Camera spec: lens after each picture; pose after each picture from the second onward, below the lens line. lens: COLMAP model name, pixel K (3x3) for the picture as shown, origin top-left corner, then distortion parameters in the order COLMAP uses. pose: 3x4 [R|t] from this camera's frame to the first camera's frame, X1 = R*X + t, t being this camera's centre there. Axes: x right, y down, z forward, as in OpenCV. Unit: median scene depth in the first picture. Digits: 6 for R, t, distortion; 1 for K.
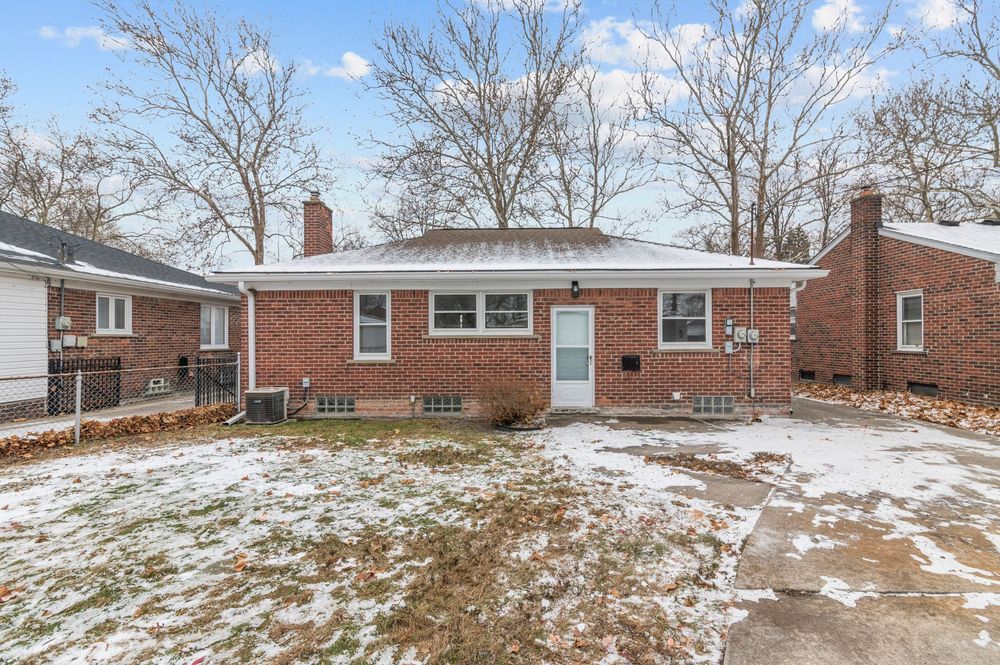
lens RADIAL K [[451.8, 0, 499.5], [0, 451.8, 336.6], [0, 0, 1]] dist [0.012859, -0.000550]
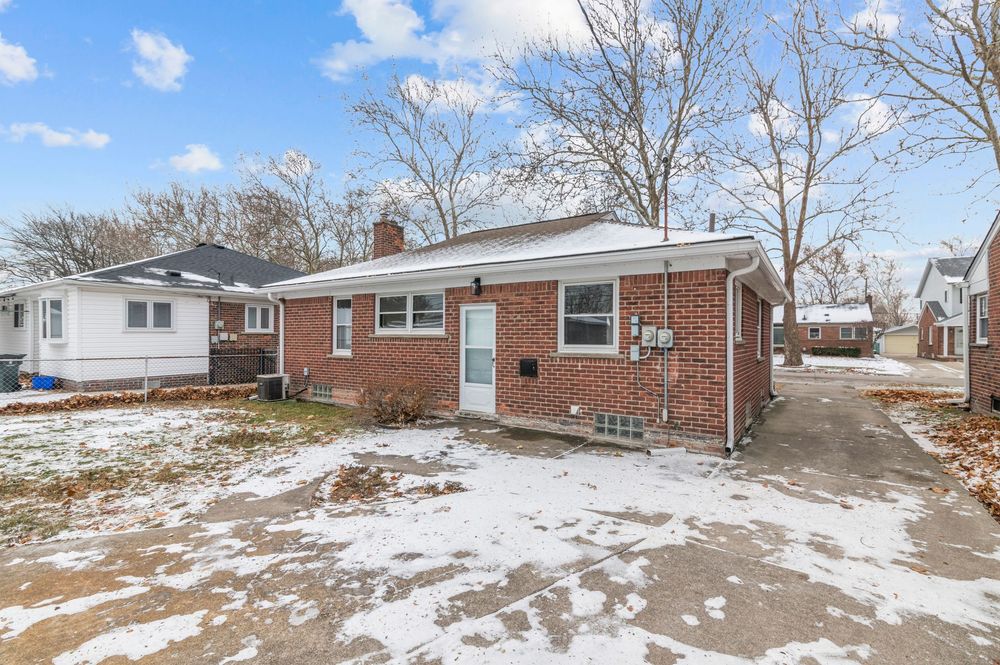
lens RADIAL K [[451.8, 0, 539.2], [0, 451.8, 337.6], [0, 0, 1]] dist [0.012859, -0.000550]
pose [[0.851513, 0.009934, -0.524240, 0.764560], [-0.006338, 0.999942, 0.008654, -0.007134], [0.524295, -0.004046, 0.851527, 0.268353]]
